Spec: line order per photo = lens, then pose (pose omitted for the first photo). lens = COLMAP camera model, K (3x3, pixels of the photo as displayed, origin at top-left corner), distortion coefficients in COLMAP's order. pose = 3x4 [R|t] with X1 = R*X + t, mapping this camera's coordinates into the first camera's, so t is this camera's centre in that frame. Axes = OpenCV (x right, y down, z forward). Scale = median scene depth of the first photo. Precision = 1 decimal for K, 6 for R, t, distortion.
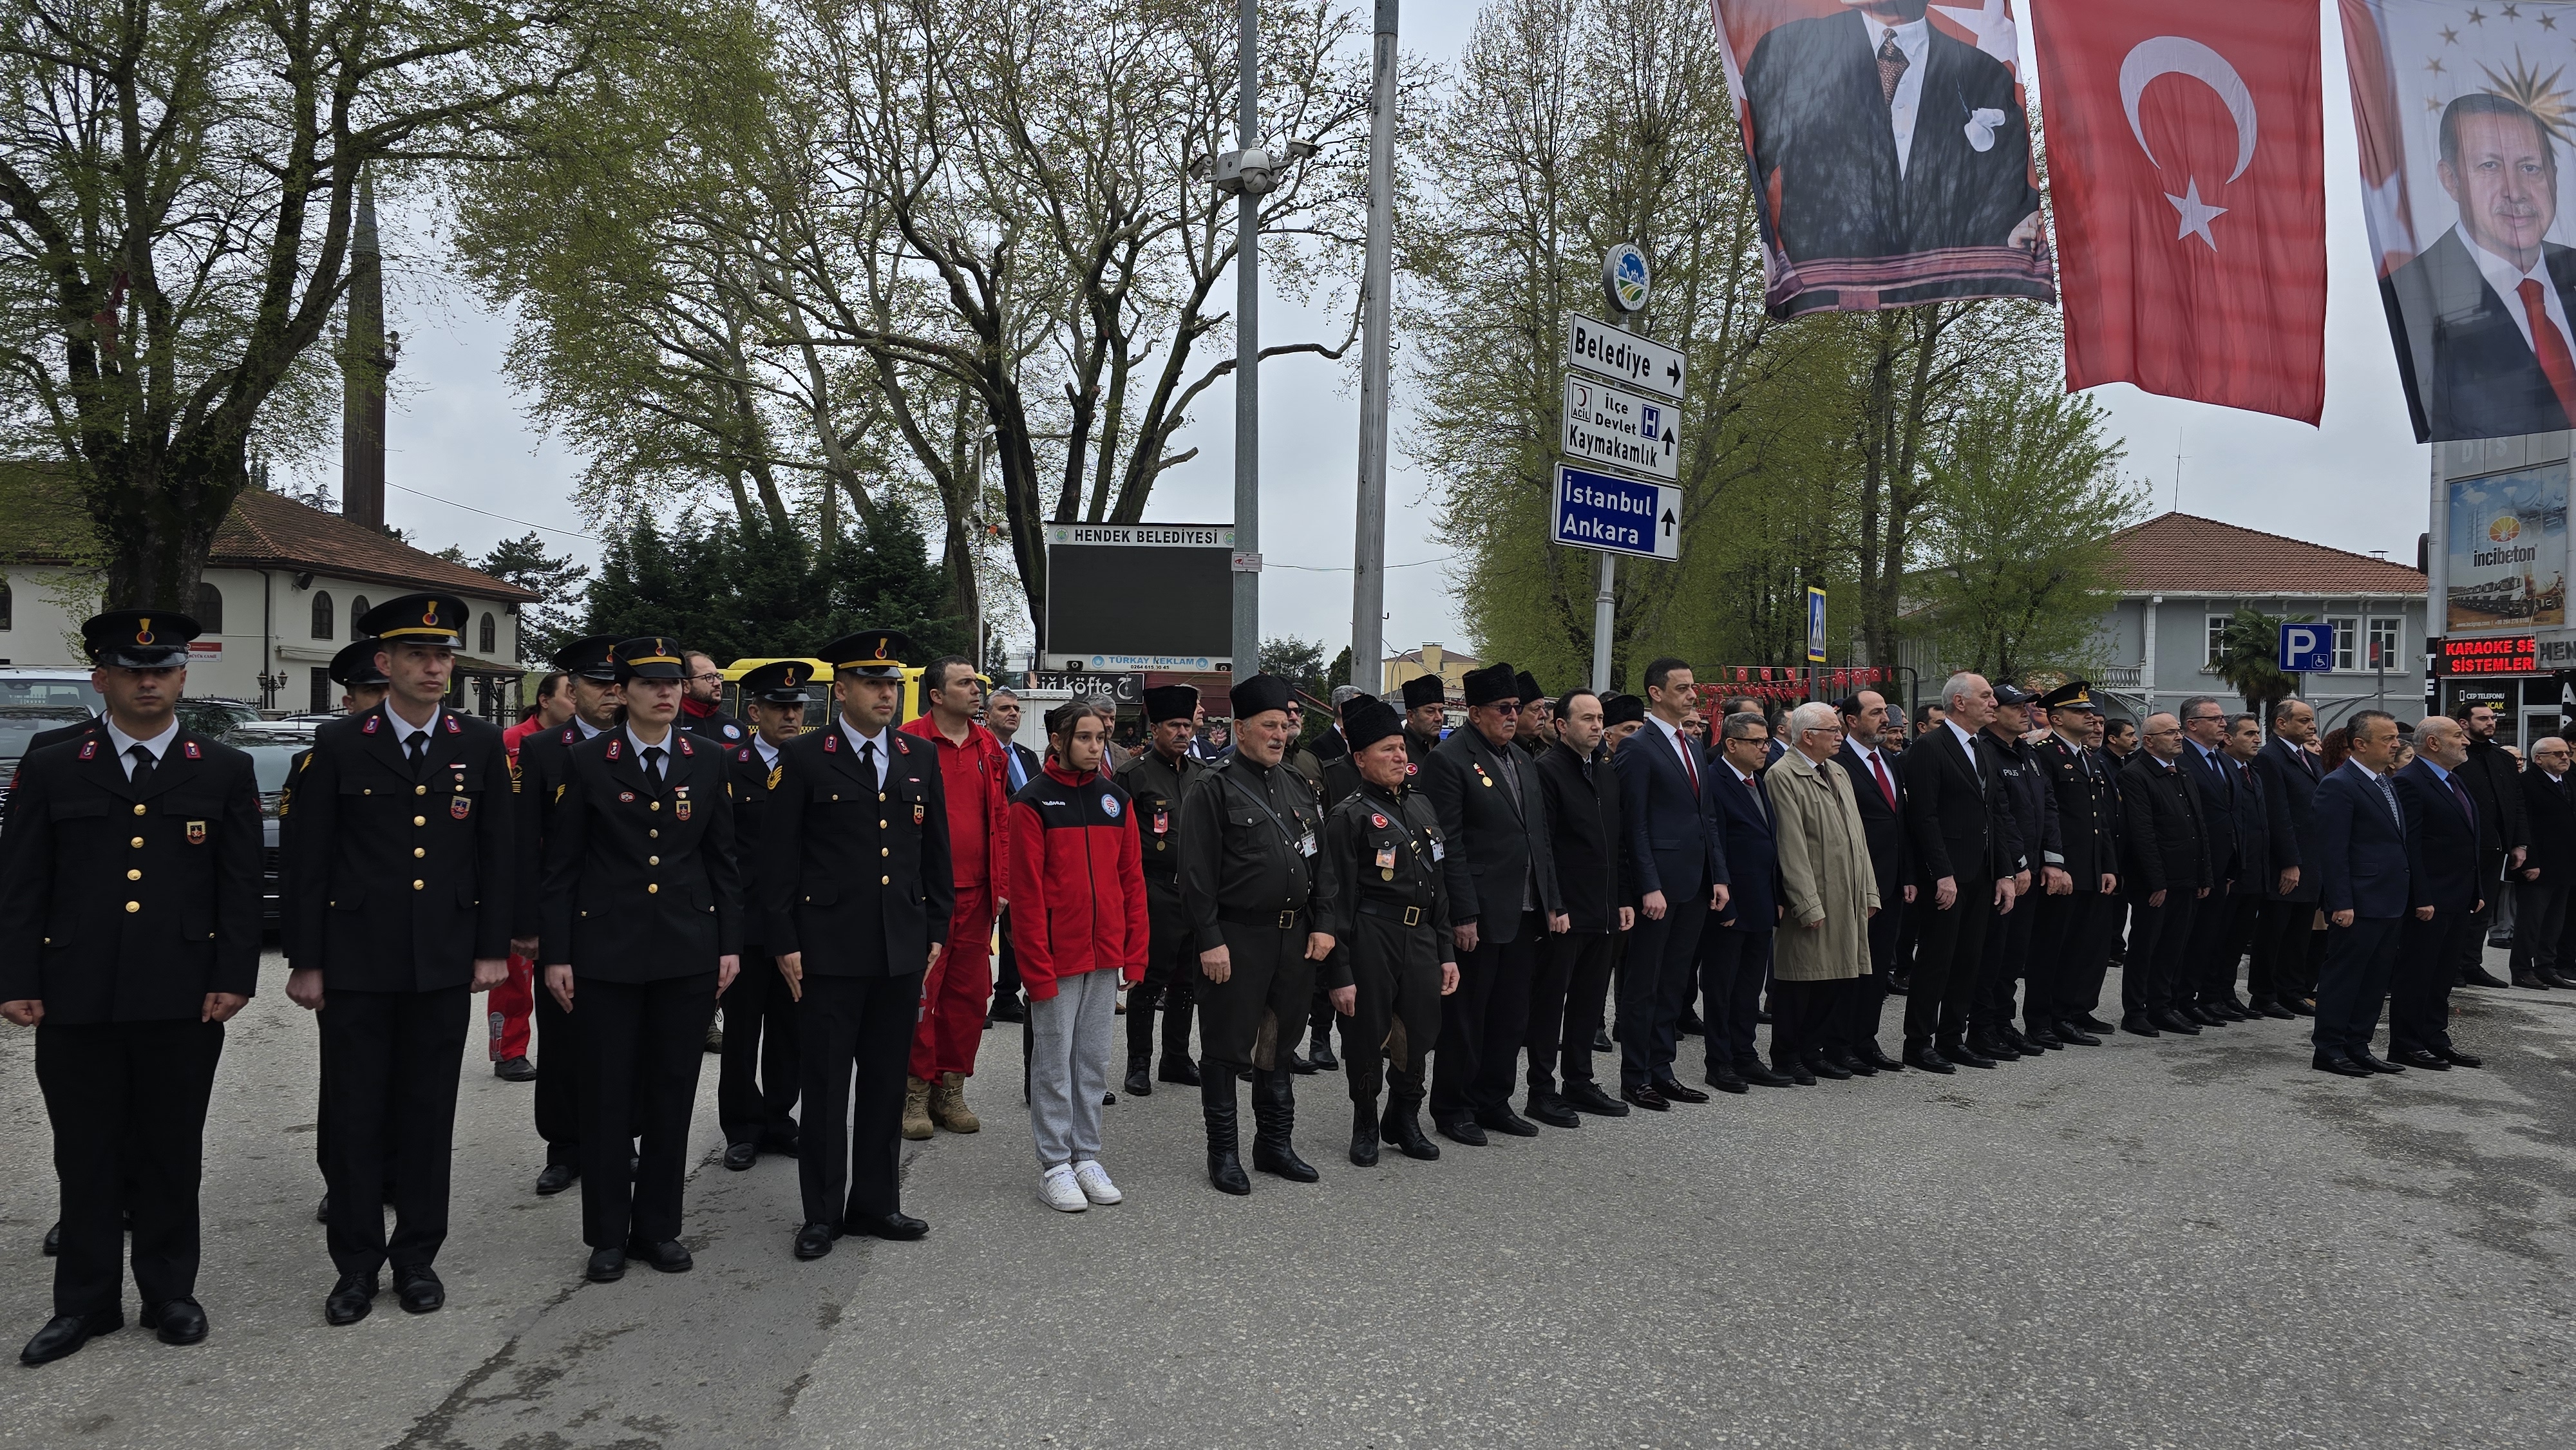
lens RADIAL K [[1751.1, 0, 1288.0], [0, 1751.1, 725.0], [0, 0, 1]] dist [0.034099, 0.110990]
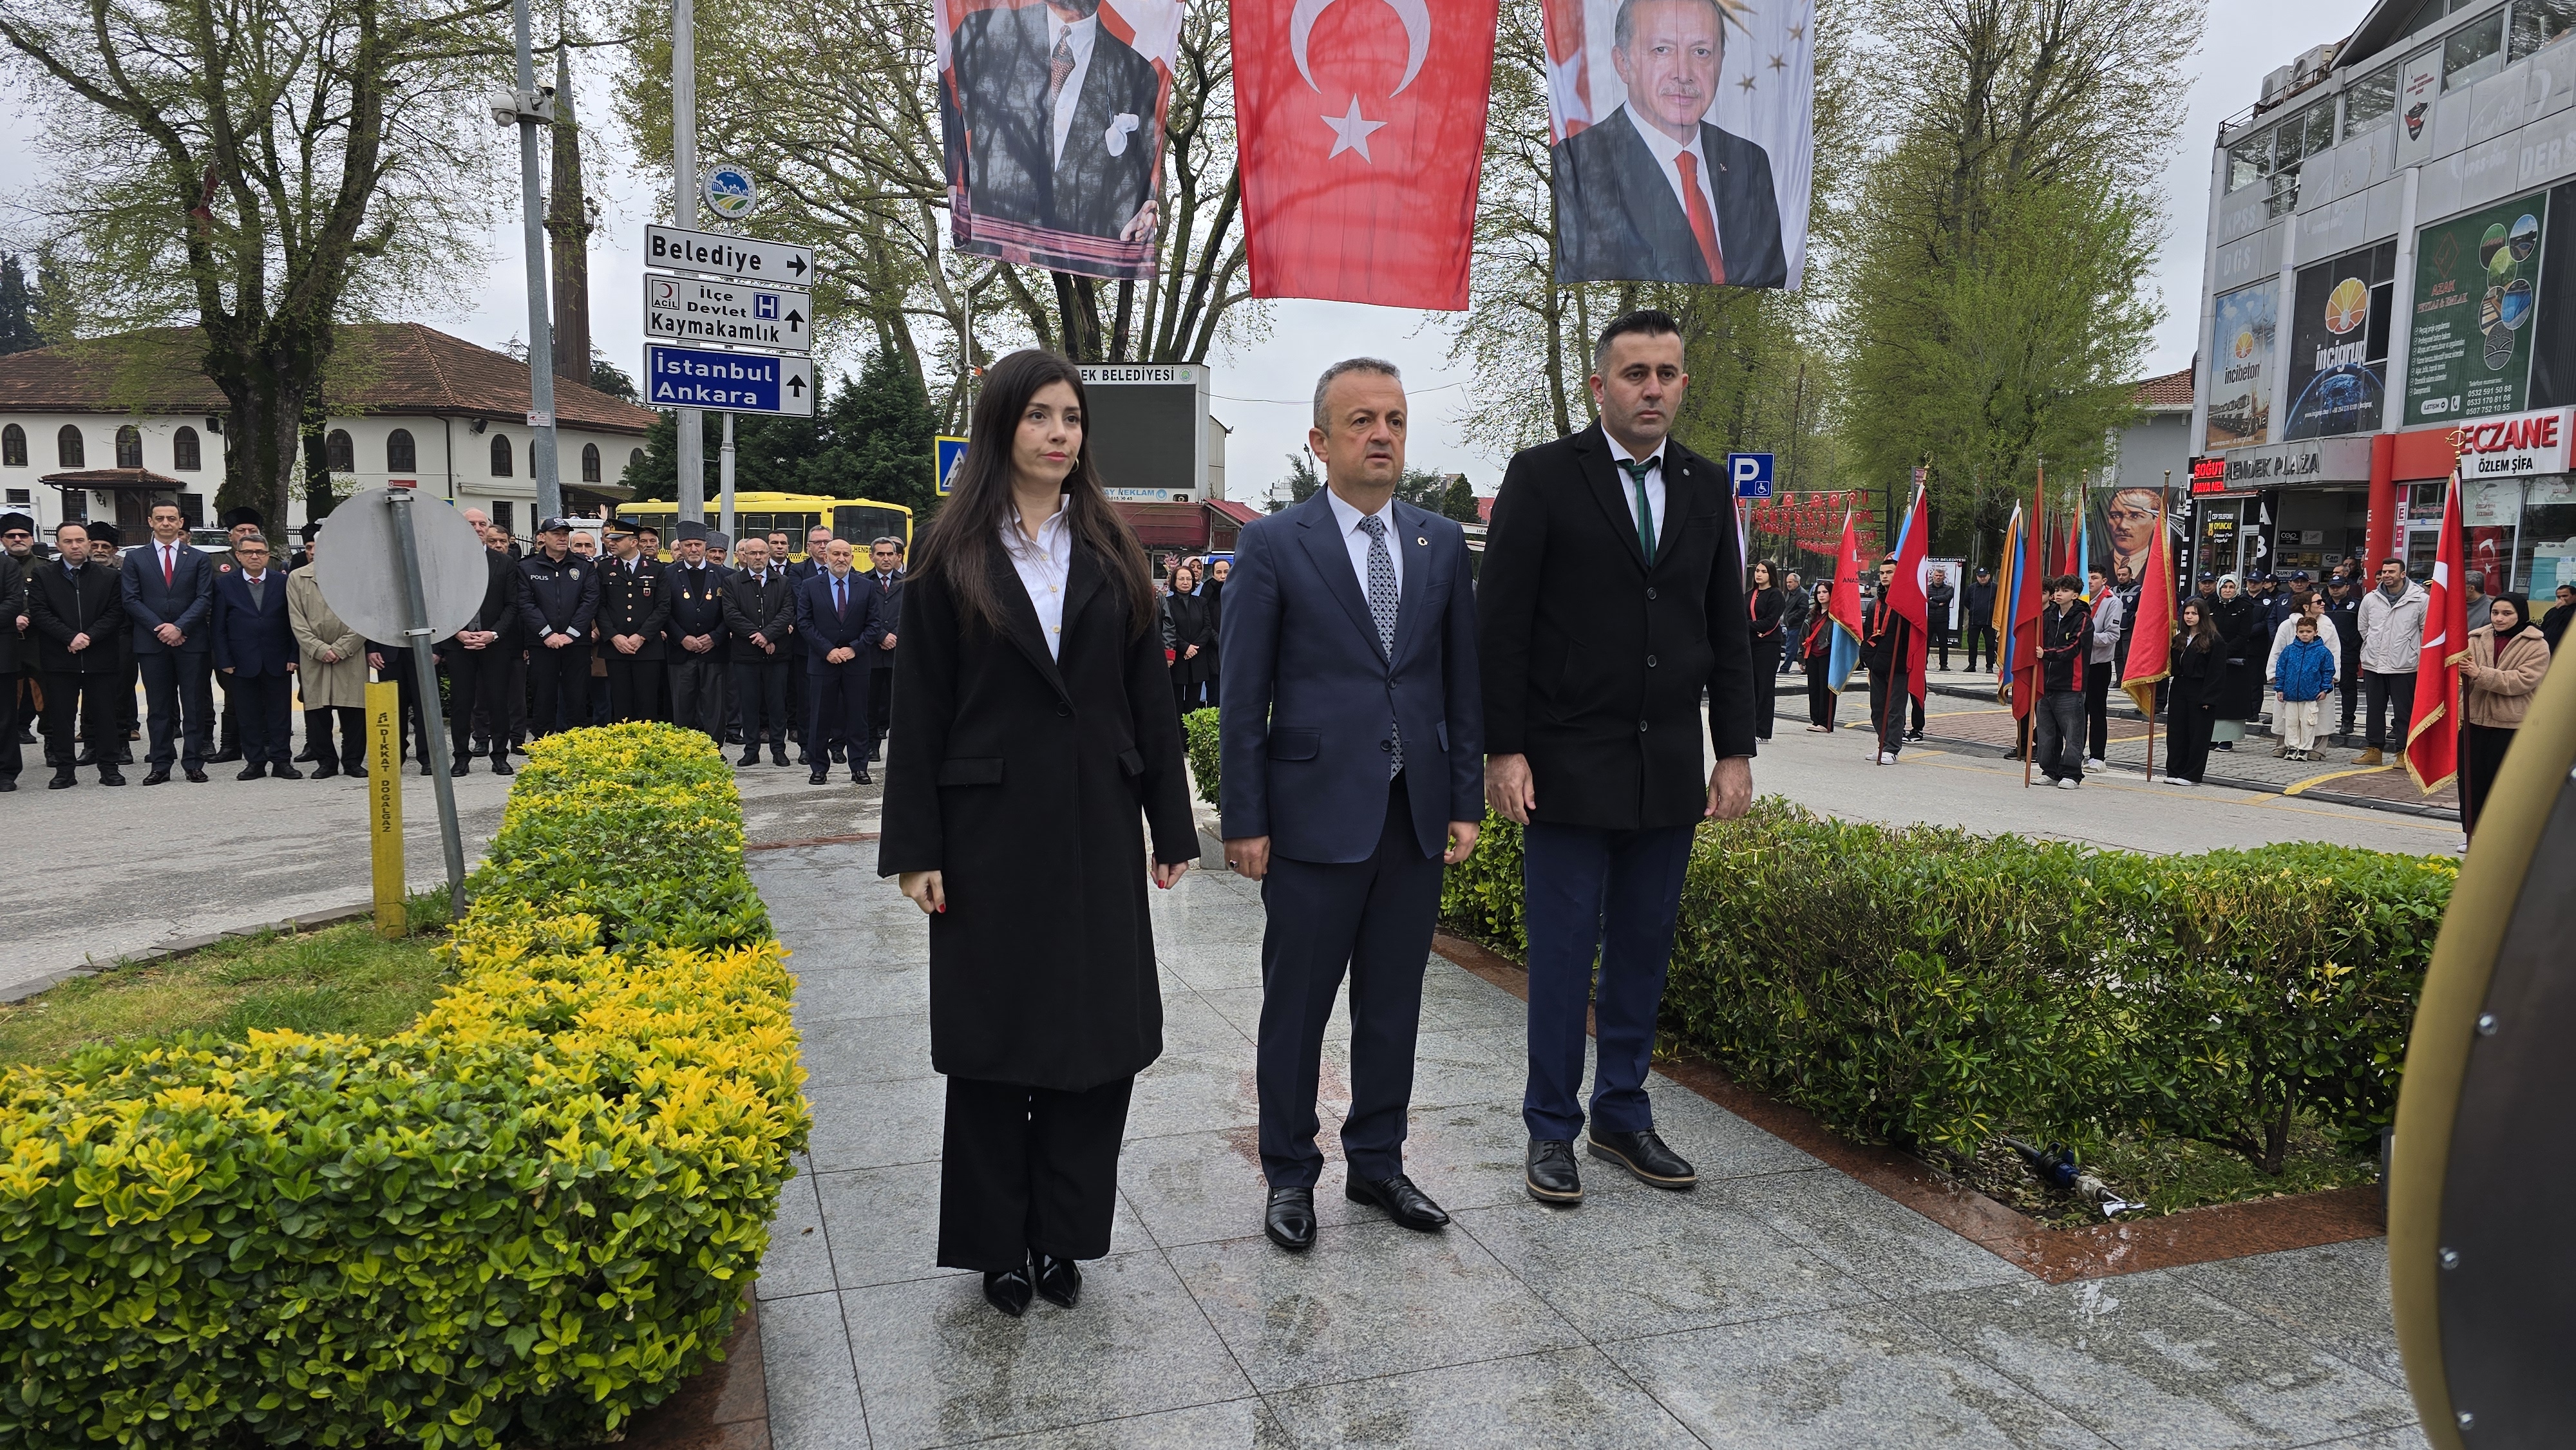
lens RADIAL K [[1751.1, 0, 1288.0], [0, 1751.1, 725.0], [0, 0, 1]] dist [0.034099, 0.110990]
pose [[0.980733, 0.017197, -0.194593, 0.828636], [0.002014, 0.995175, 0.098099, 0.004653], [0.195341, -0.096601, 0.975966, -0.200885]]
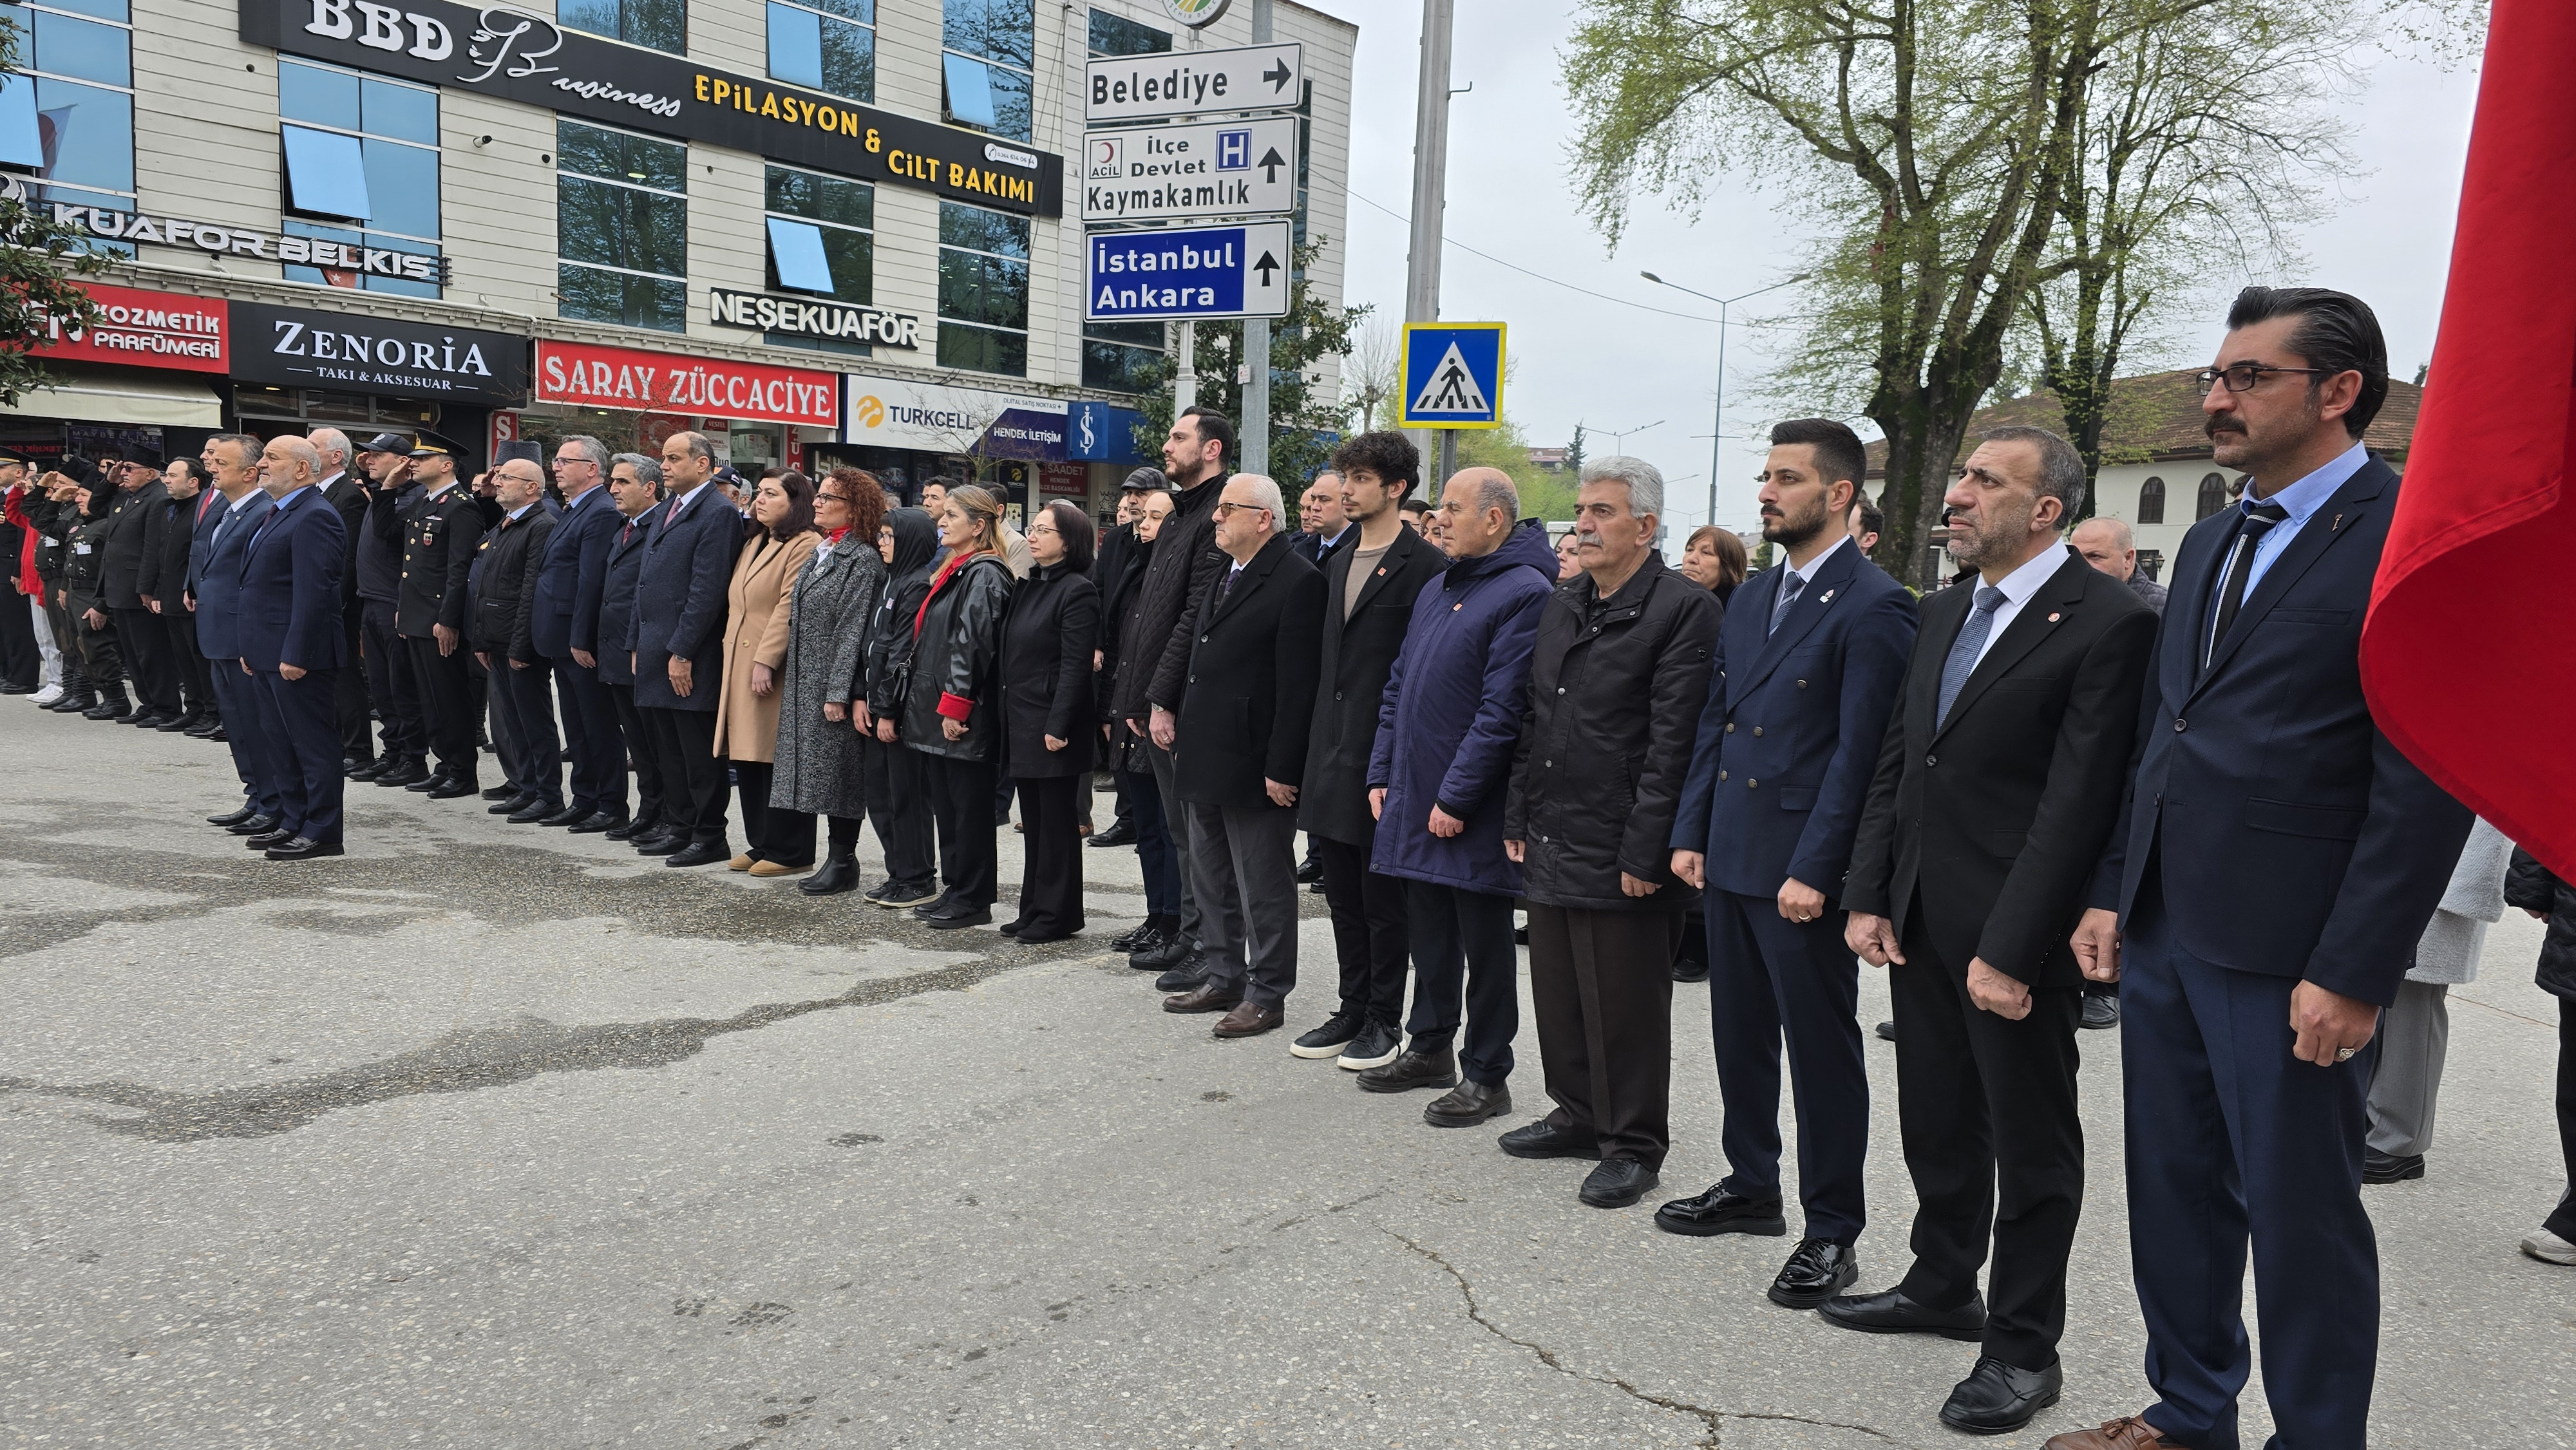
lens RADIAL K [[1767.4, 0, 1288.0], [0, 1767.4, 725.0], [0, 0, 1]] dist [0.003087, 0.000998]
pose [[0.255829, 0.083255, -0.963130, 1.023450], [-0.035472, 0.996422, 0.076711, 0.029612], [0.966071, 0.014539, 0.257867, 0.815737]]
